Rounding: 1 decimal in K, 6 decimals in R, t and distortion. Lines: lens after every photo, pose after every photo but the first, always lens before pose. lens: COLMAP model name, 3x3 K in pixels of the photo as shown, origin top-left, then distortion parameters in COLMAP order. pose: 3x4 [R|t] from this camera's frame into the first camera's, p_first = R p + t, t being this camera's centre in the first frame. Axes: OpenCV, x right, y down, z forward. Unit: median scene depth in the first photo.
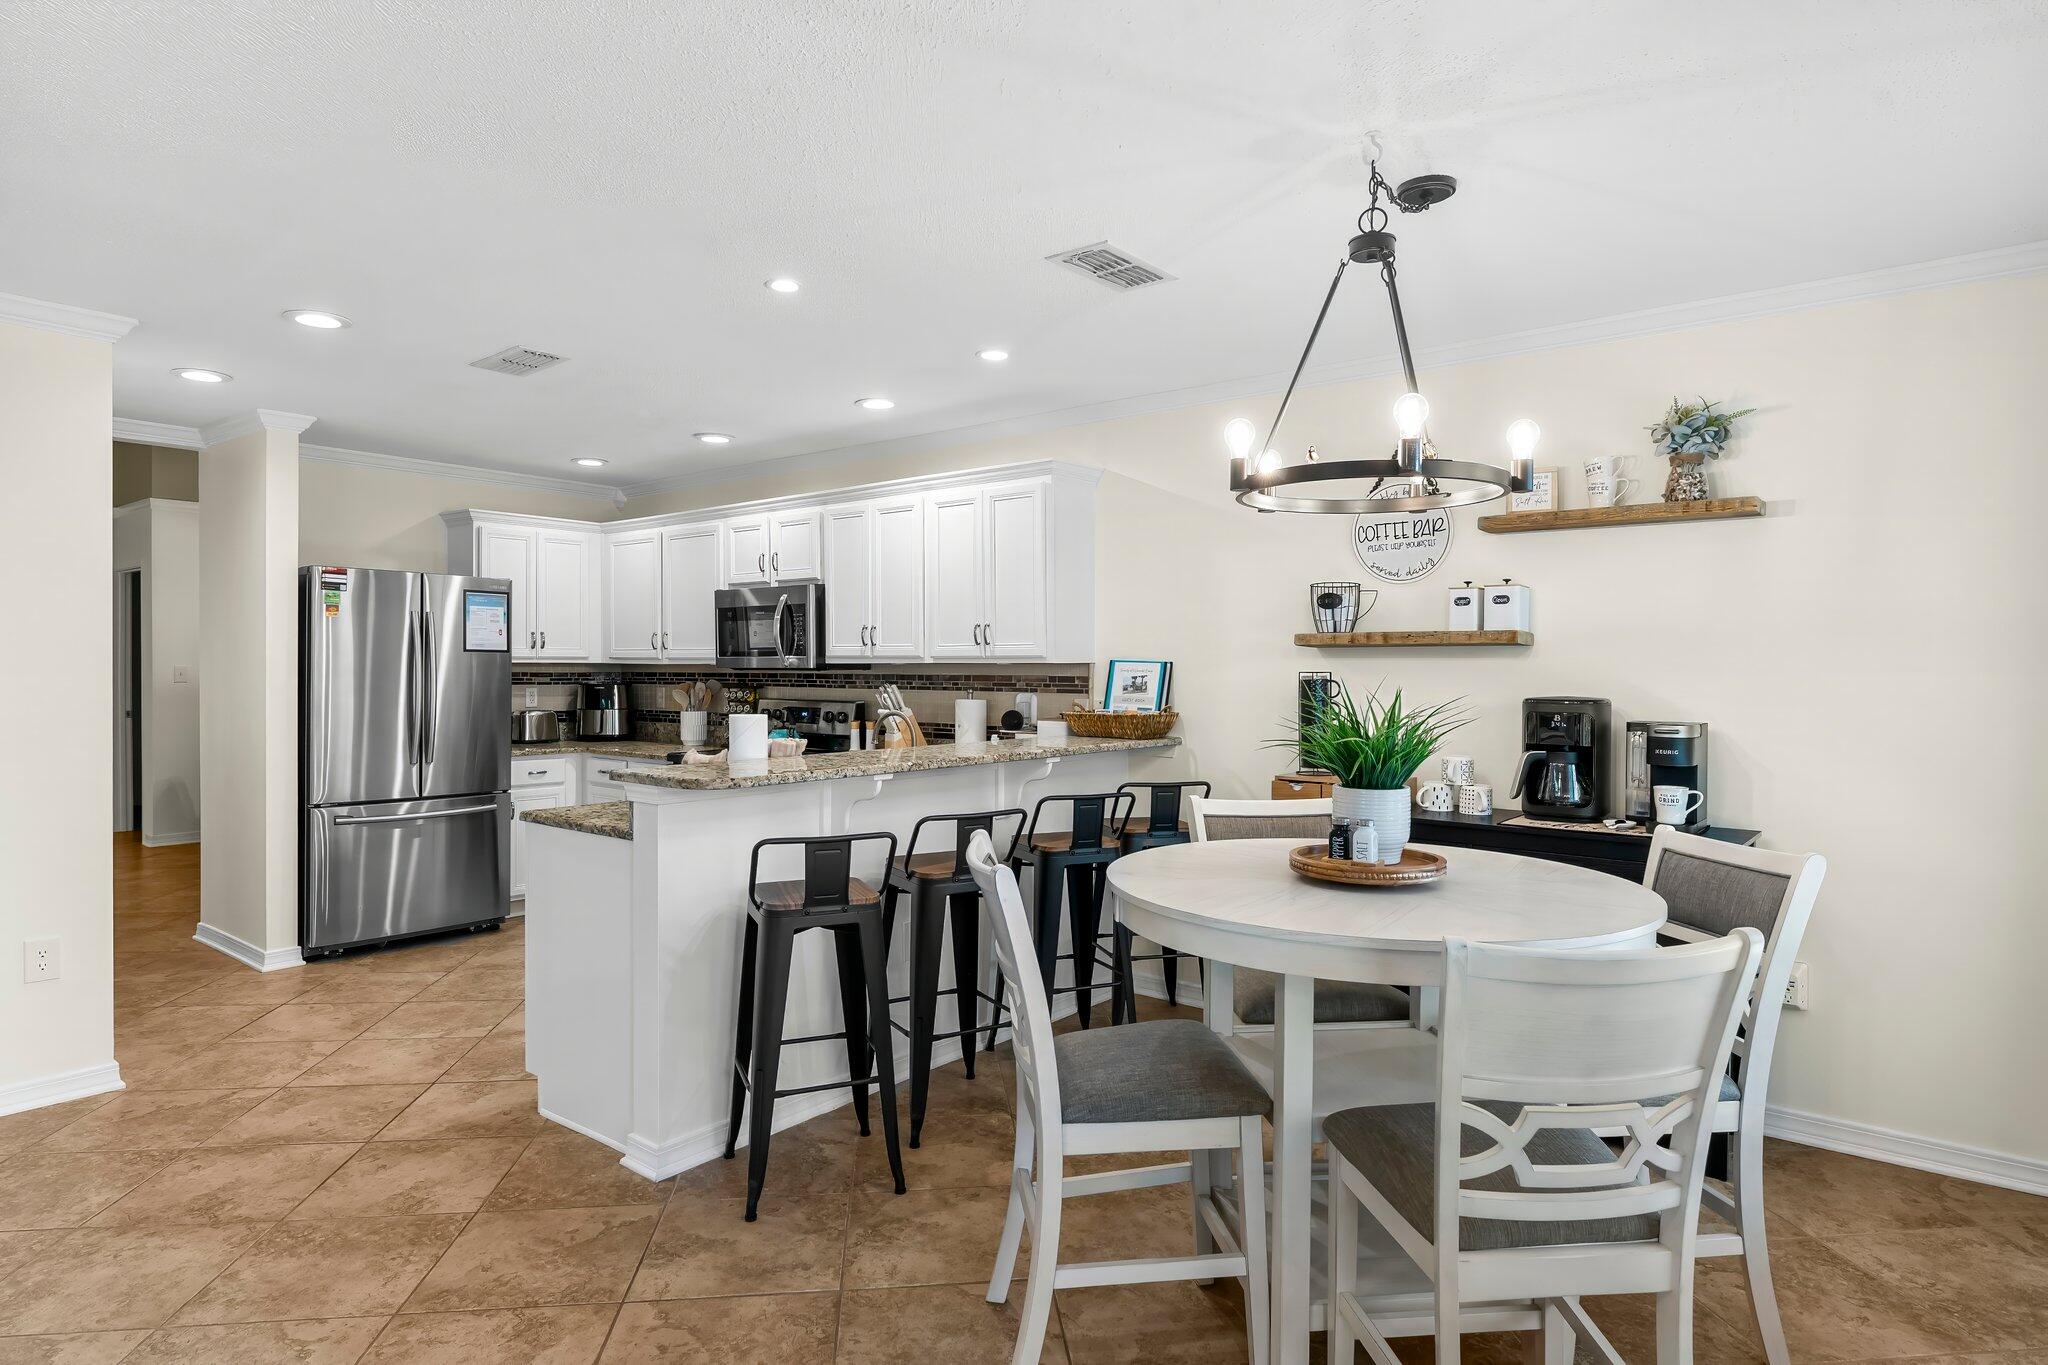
lens RADIAL K [[1107.1, 0, 1024.0], [0, 1107.1, 682.5], [0, 0, 1]] dist [-0.000567, -0.000360]
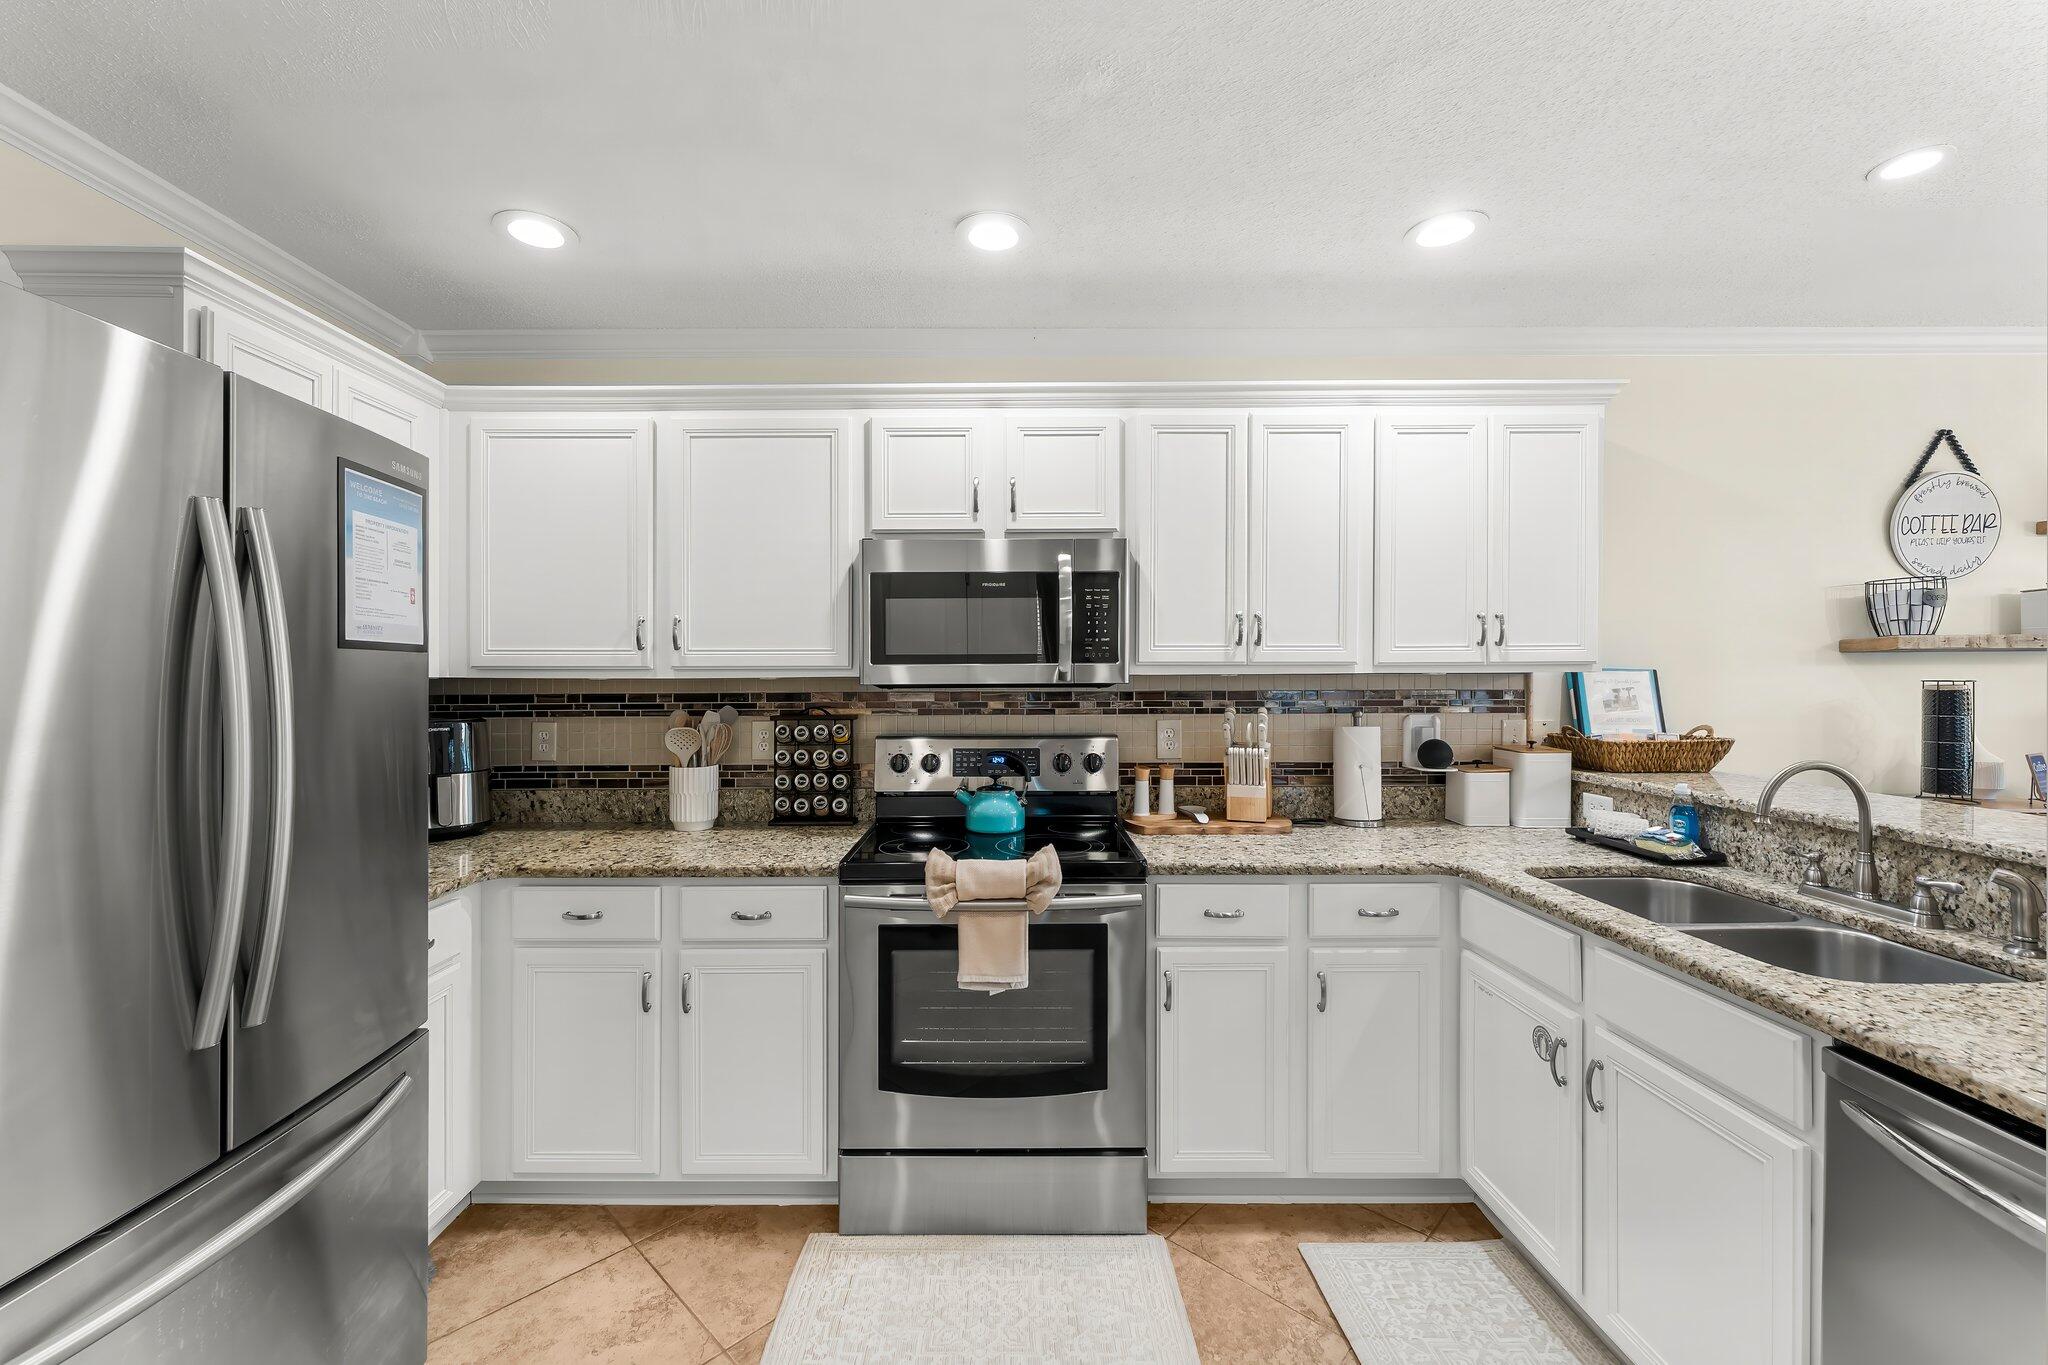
lens RADIAL K [[829.7, 0, 971.9], [0, 829.7, 677.9], [0, 0, 1]] dist [-0.000338, 0.000077]
pose [[0.784409, -0.009467, 0.620172, -0.511558], [0.015857, 0.999863, -0.004792, -0.014774], [-0.620042, 0.013593, 0.784451, 0.692232]]
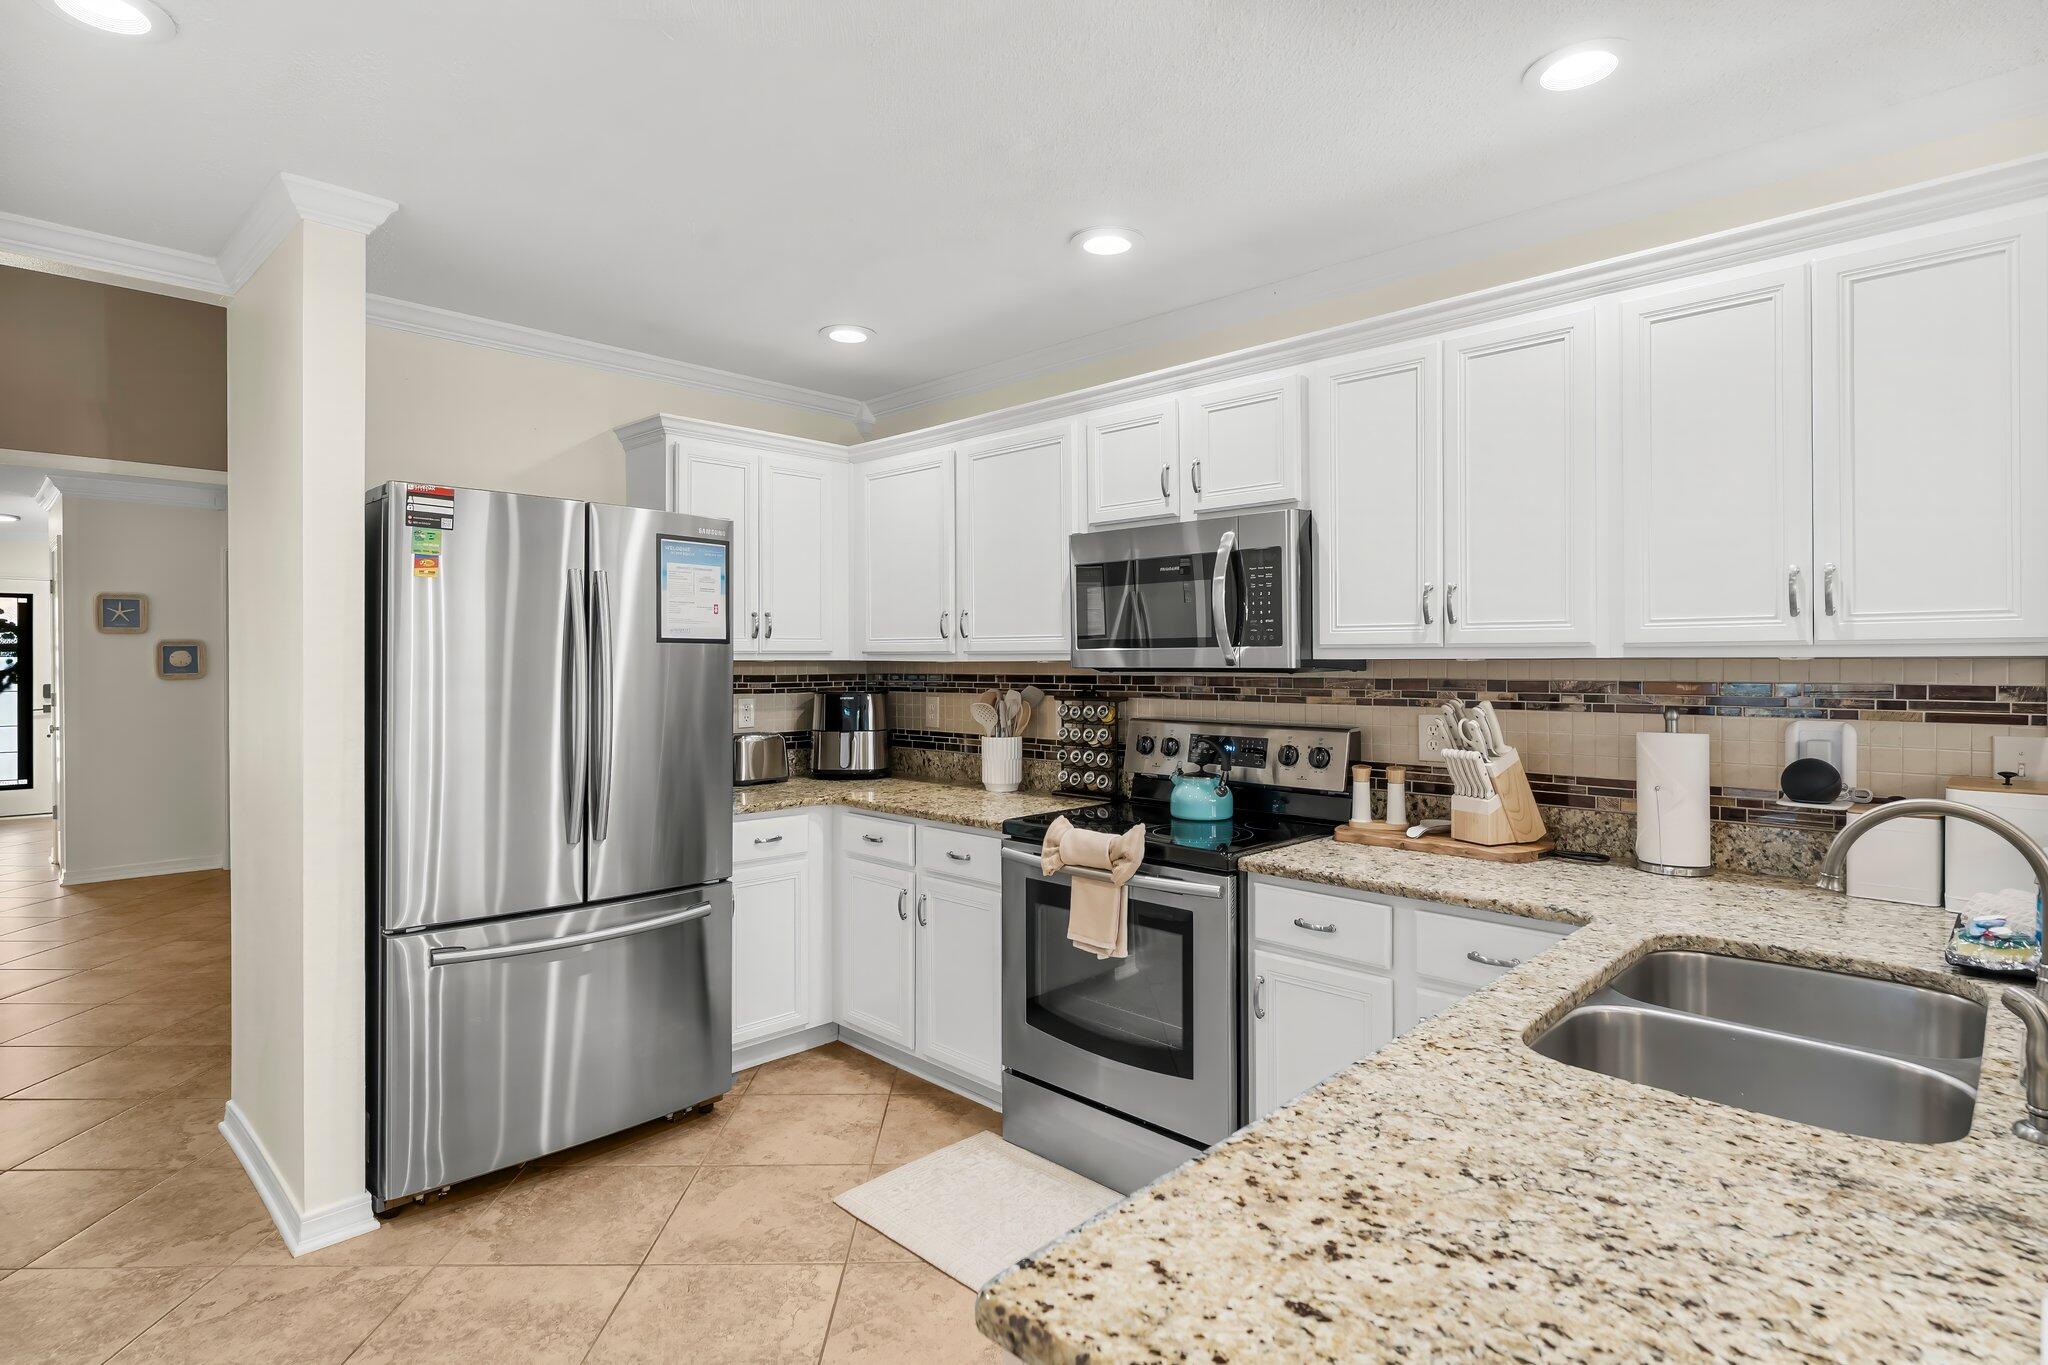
lens RADIAL K [[1024.4, 0, 1023.1], [0, 1024.4, 668.5], [0, 0, 1]] dist [0.001944, 0.000398]
pose [[0.995156, -0.004326, -0.098212, -0.265064], [0.003674, 0.999970, -0.006814, -0.010003], [0.098239, 0.006420, 0.995142, 0.490070]]
